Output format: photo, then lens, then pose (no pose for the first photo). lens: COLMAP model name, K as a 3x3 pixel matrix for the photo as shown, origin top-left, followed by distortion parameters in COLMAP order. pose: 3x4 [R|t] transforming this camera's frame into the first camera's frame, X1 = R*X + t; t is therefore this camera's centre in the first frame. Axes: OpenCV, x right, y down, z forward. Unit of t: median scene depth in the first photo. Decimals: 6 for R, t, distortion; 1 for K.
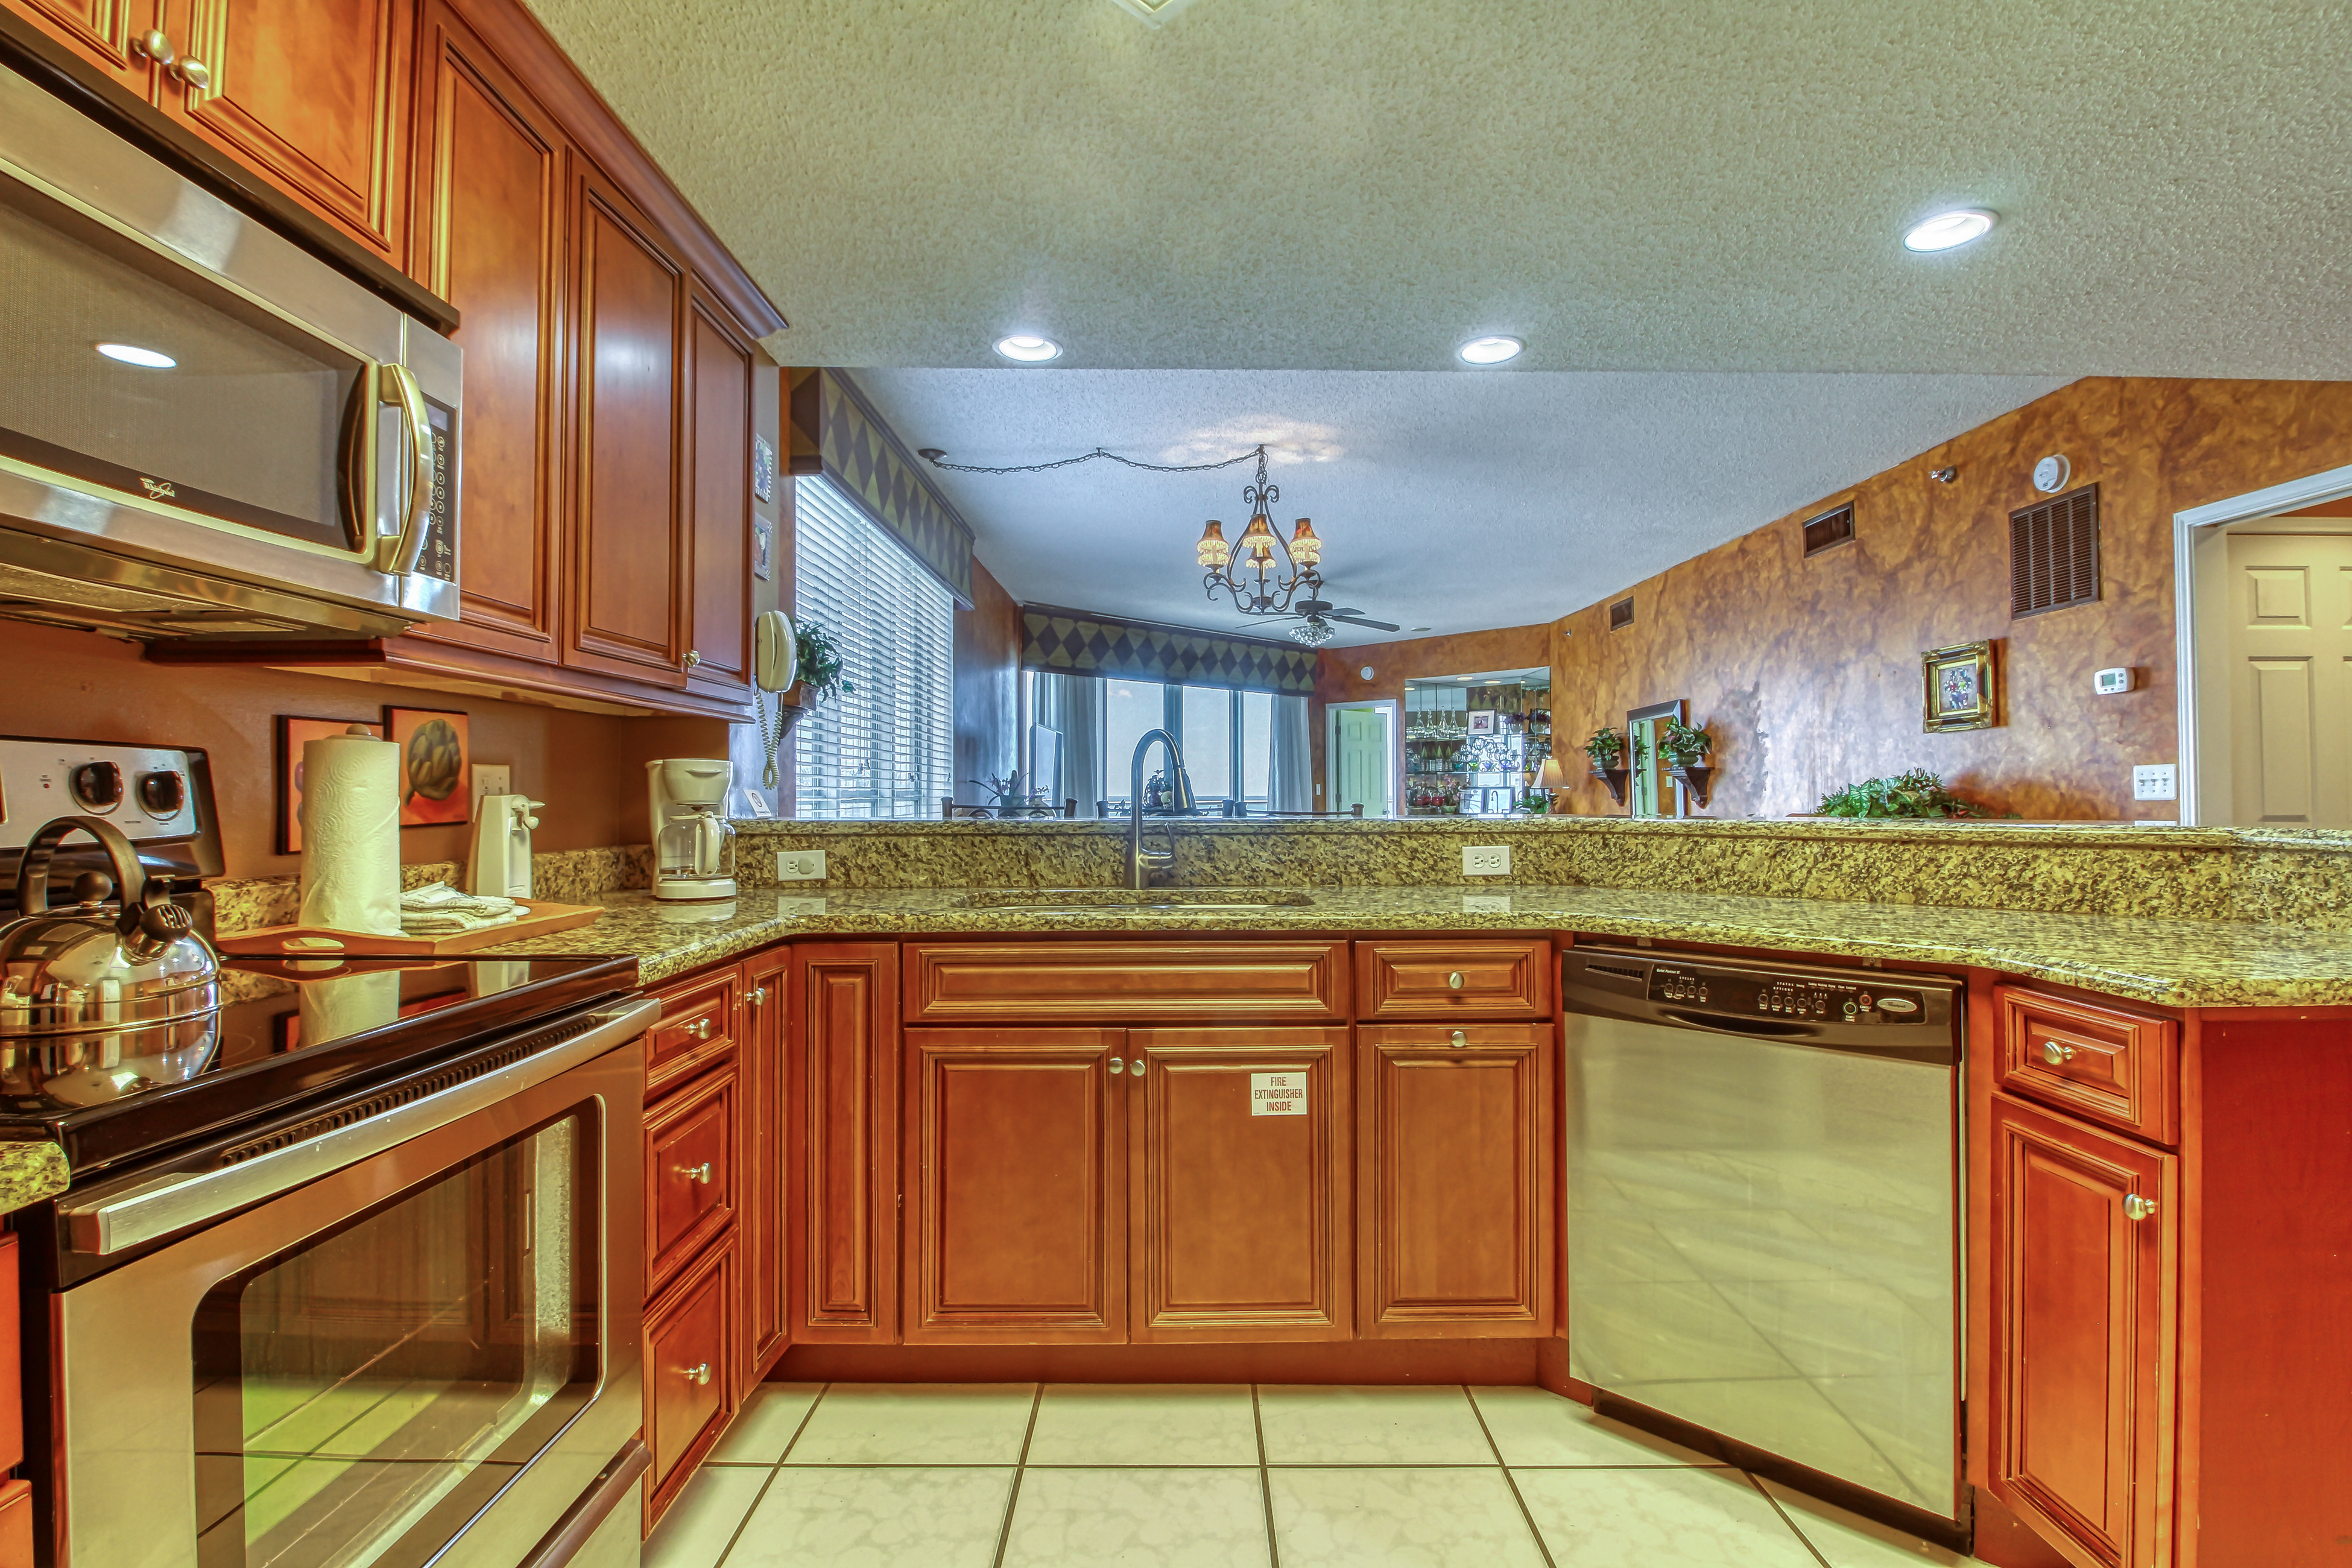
lens RADIAL K [[1120.6, 0, 1181.1], [0, 1120.6, 777.1], [0, 0, 1]] dist [-0.000001, -0.000163]
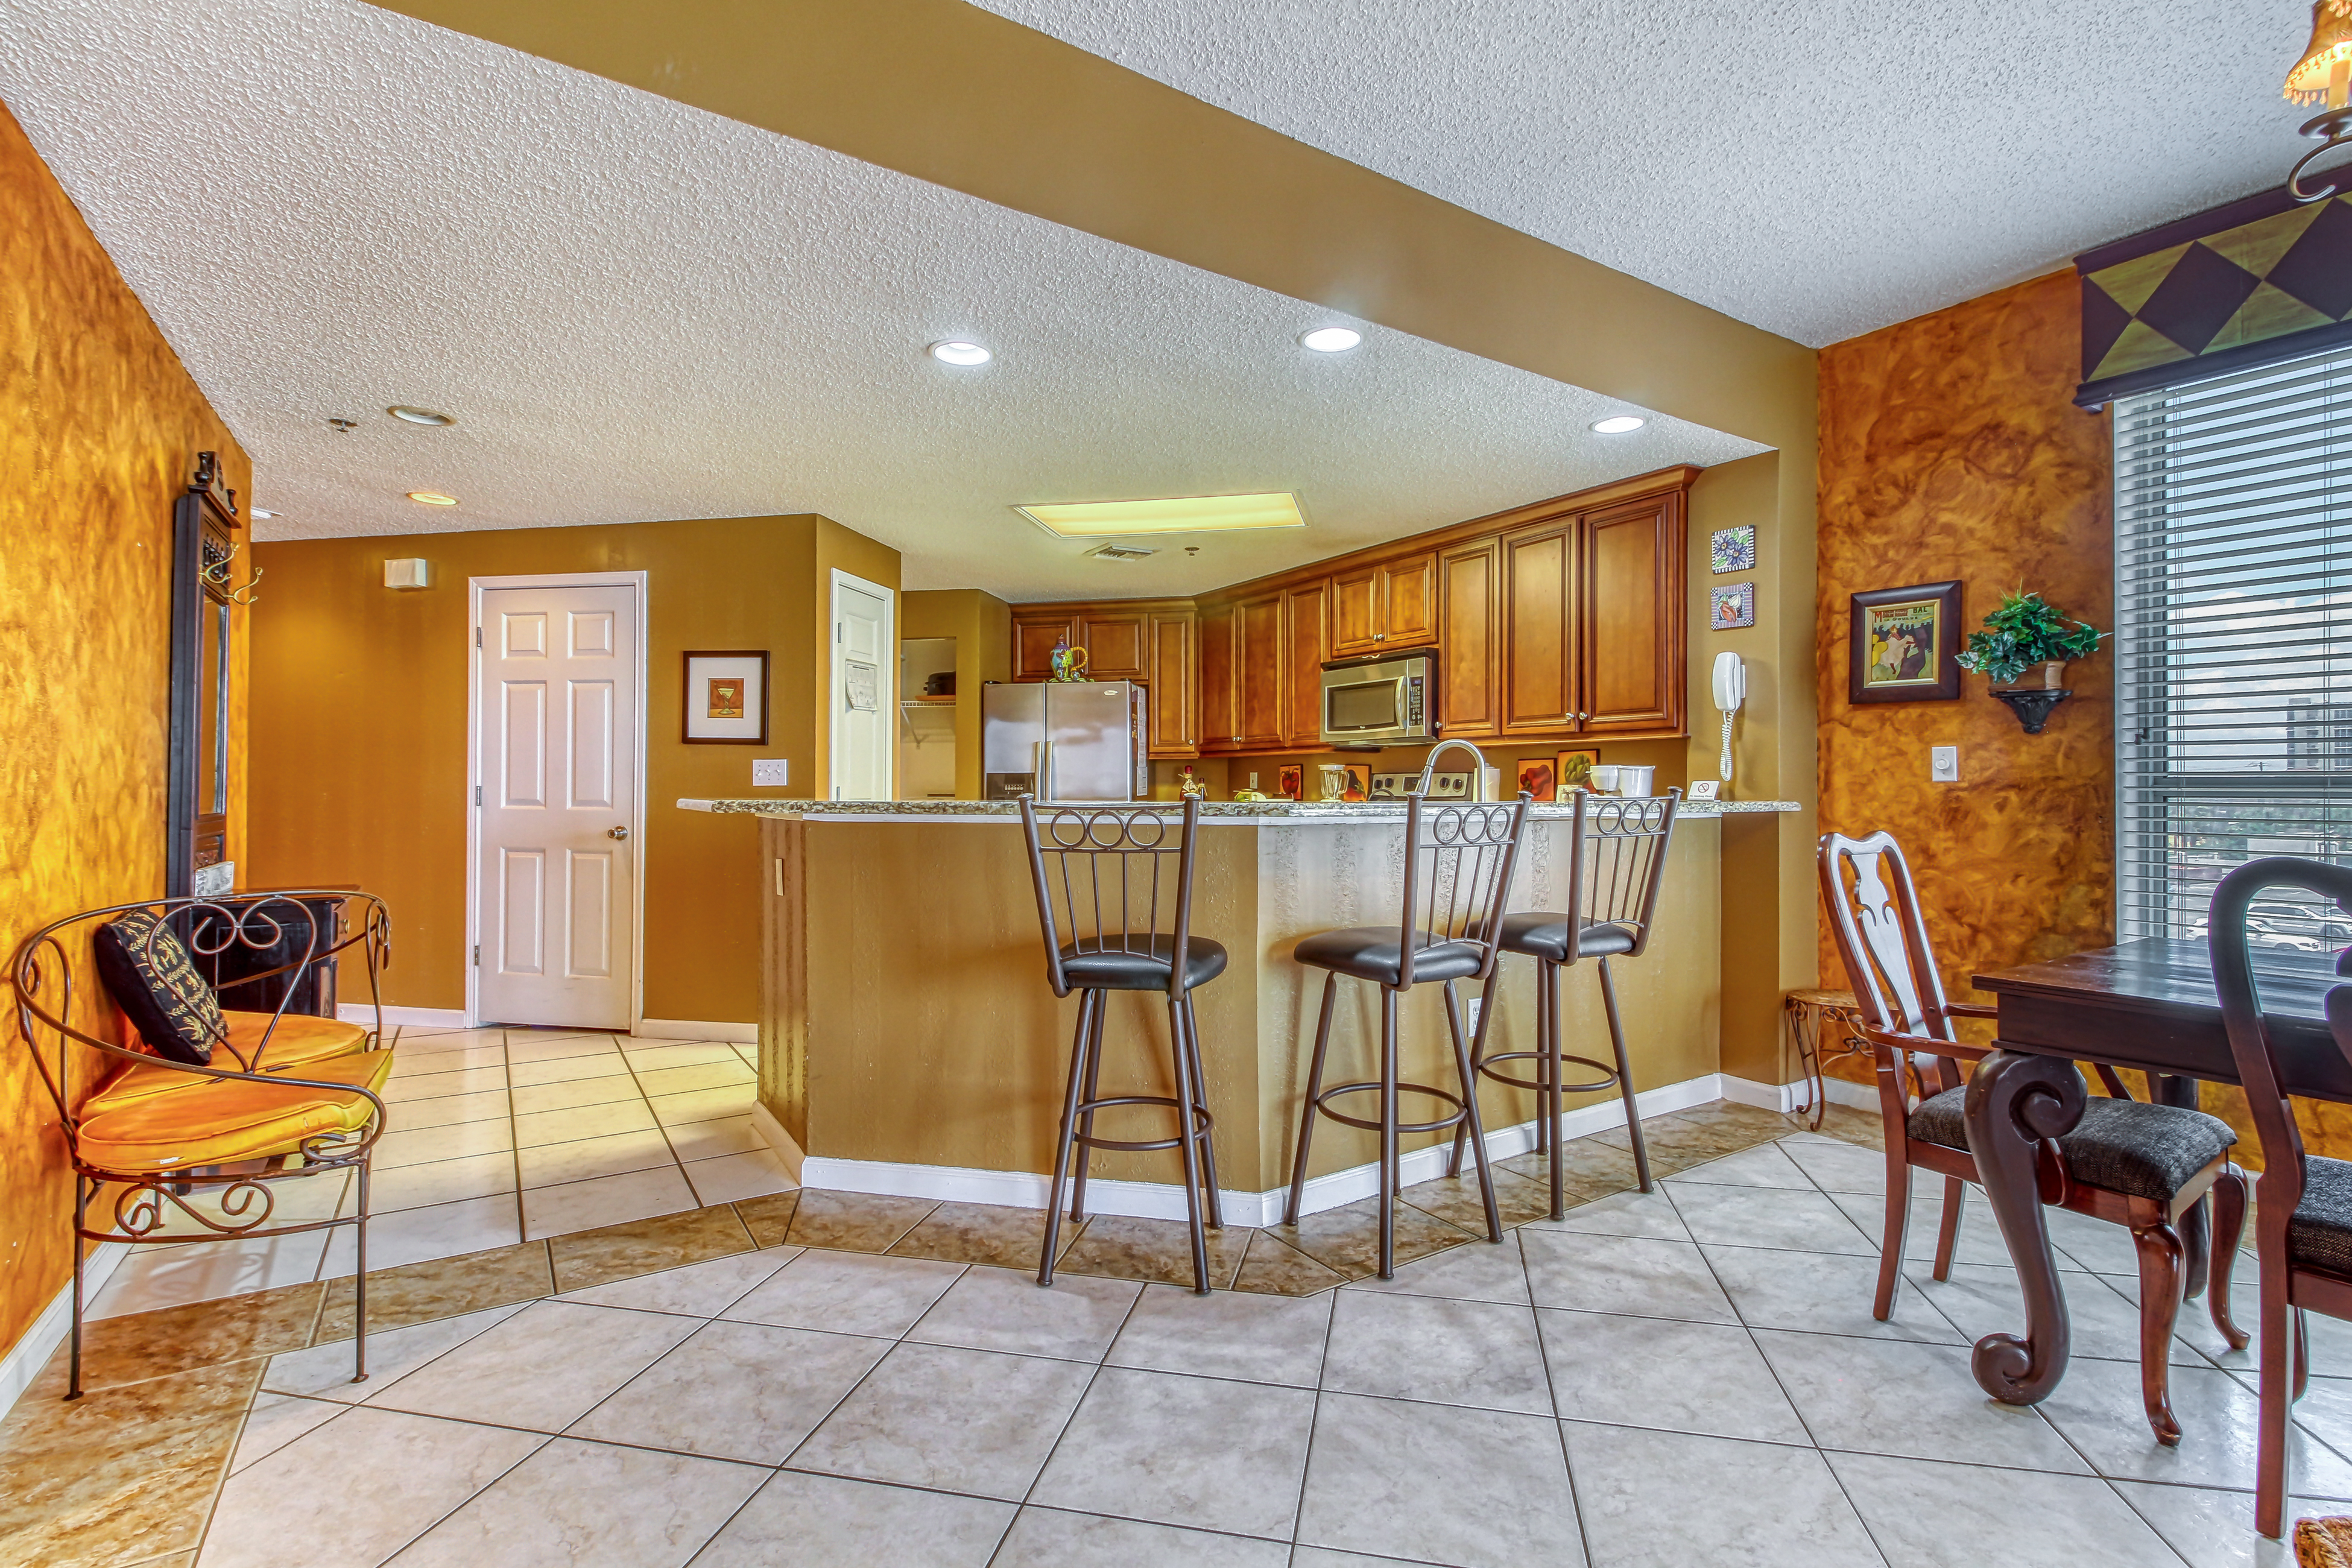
lens RADIAL K [[1100.5, 0, 1185.9], [0, 1100.5, 781.1], [0, 0, 1]] dist [0.009922, 0.000038]
pose [[-0.847153, -0.004793, -0.531327, 0.538948], [0.006540, 0.999789, -0.019448, 0.019467], [0.531308, -0.019950, -0.846944, 1.040536]]
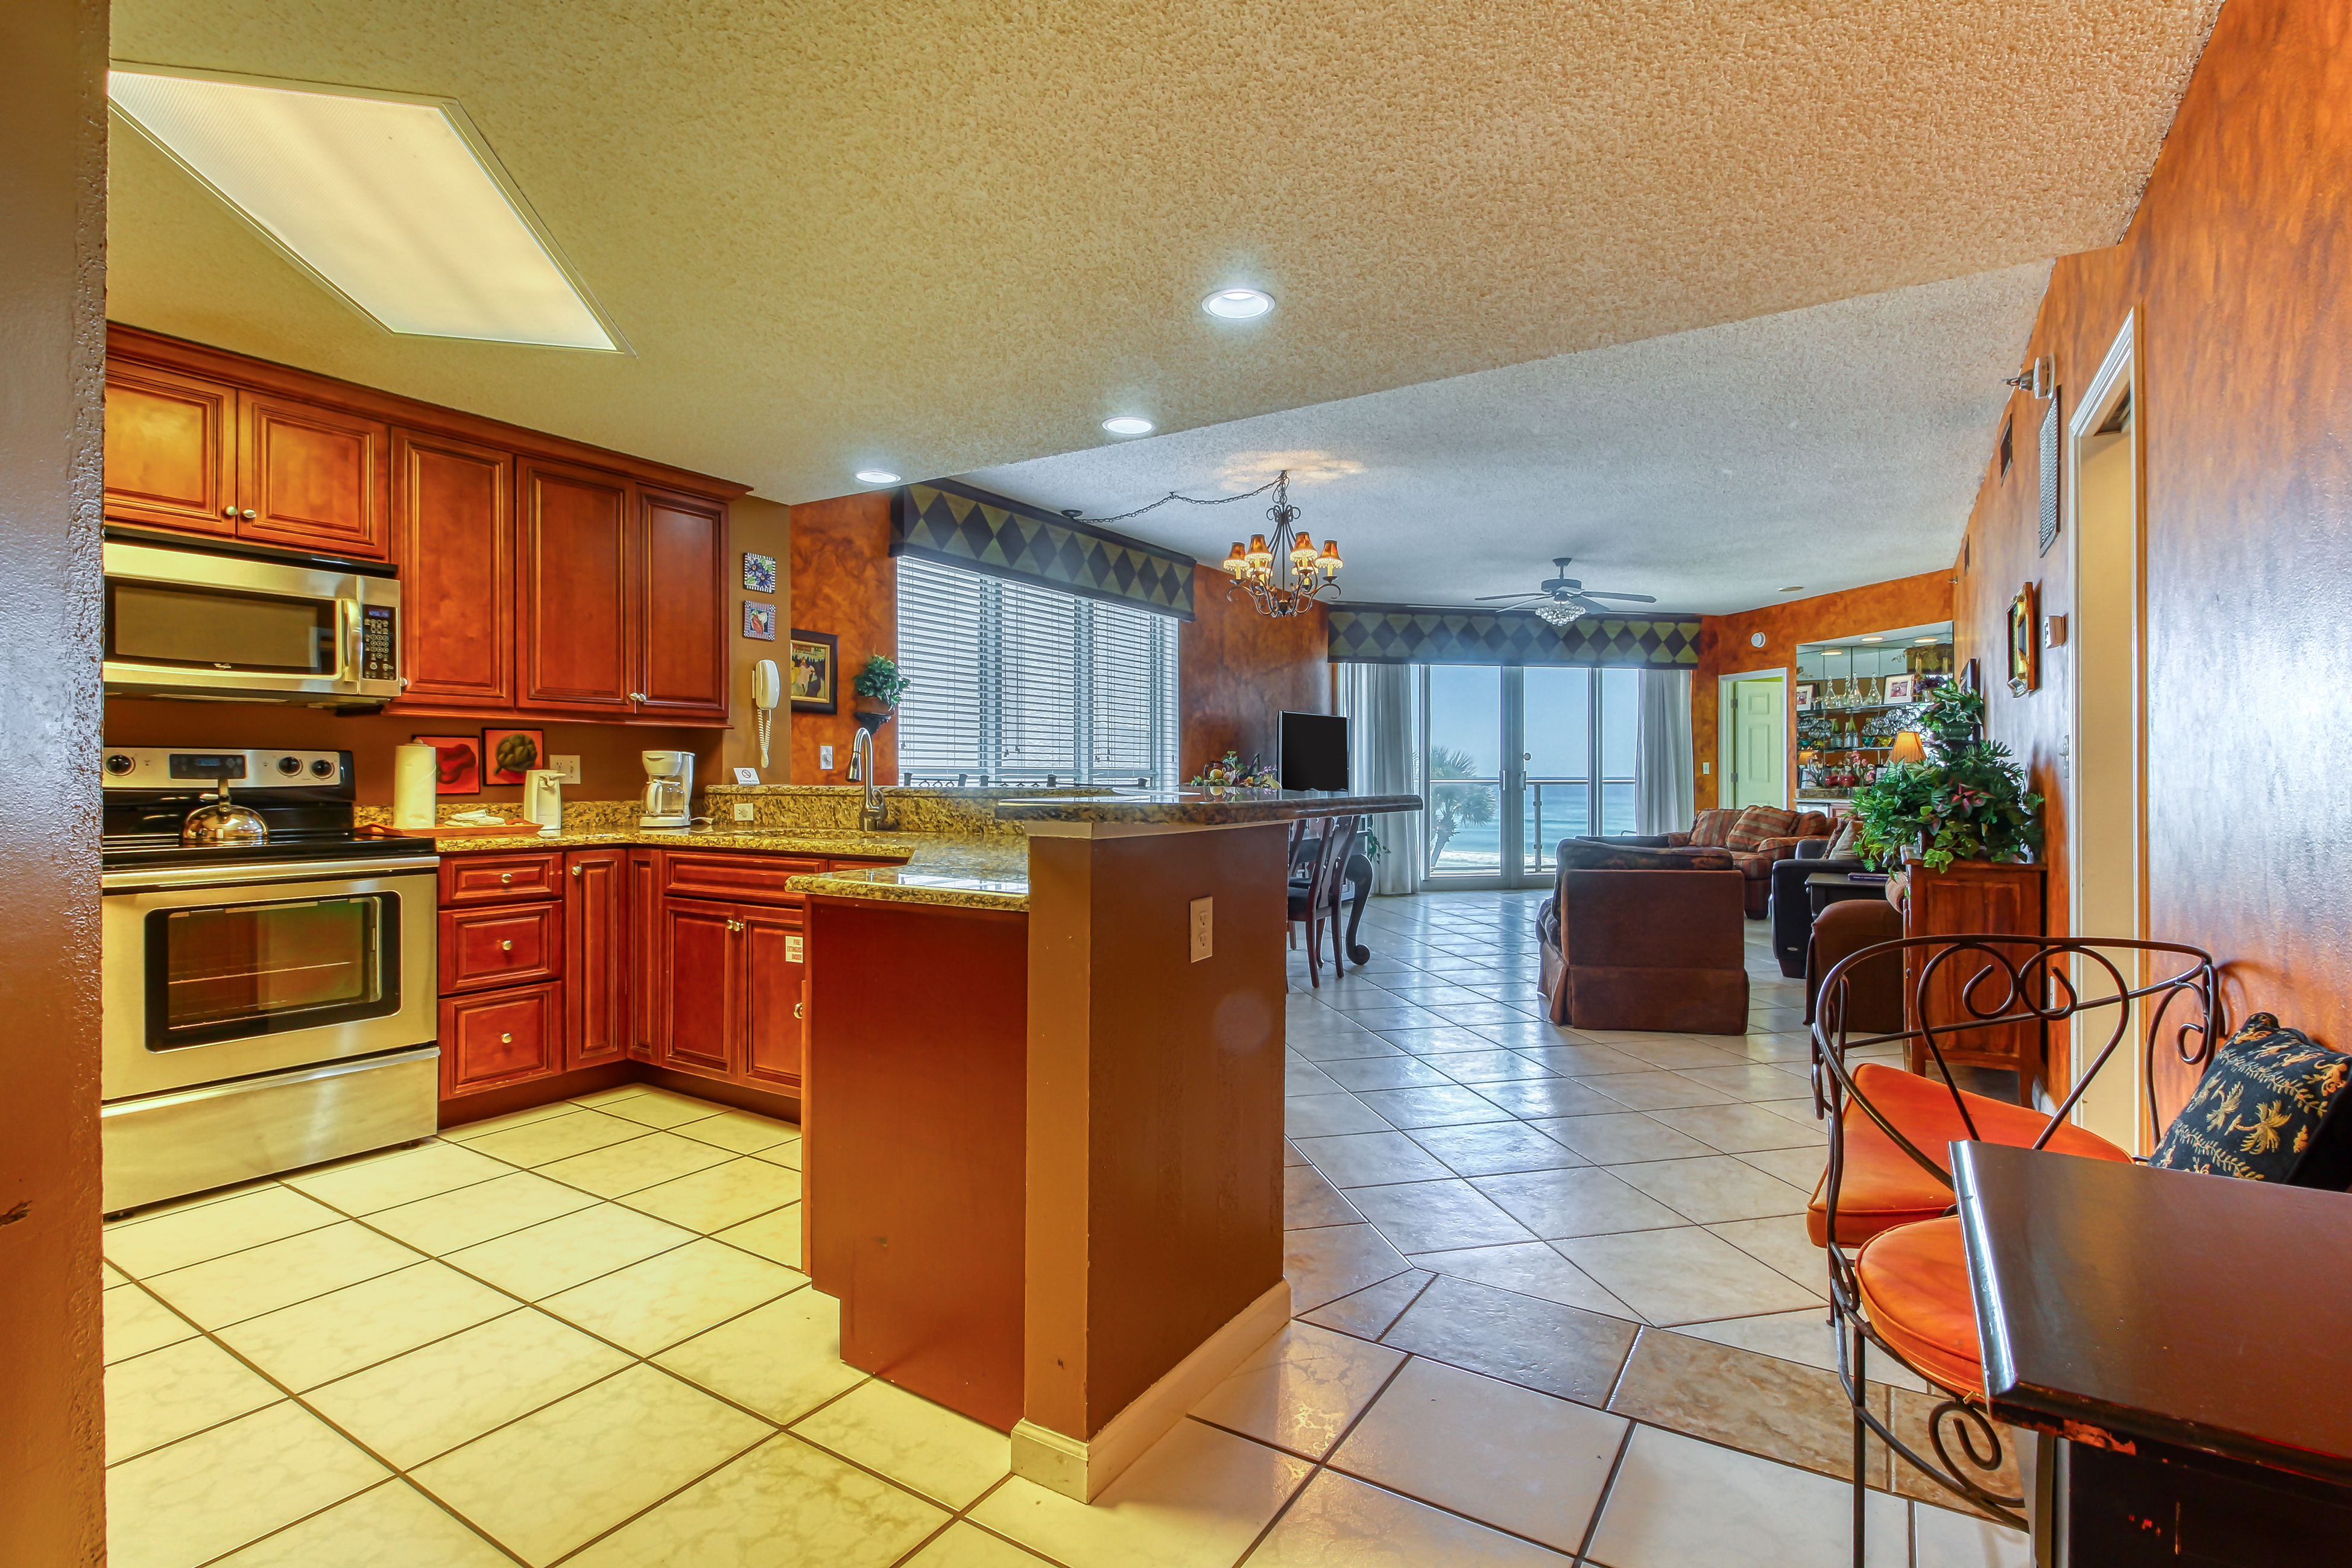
lens RADIAL K [[1100.5, 0, 1185.9], [0, 1100.5, 781.1], [0, 0, 1]] dist [0.009922, 0.000038]
pose [[0.840383, 0.003097, -0.541984, 0.602688], [0.008247, 0.999795, 0.018500, 0.003403], [0.541930, -0.020017, 0.840185, -0.021260]]
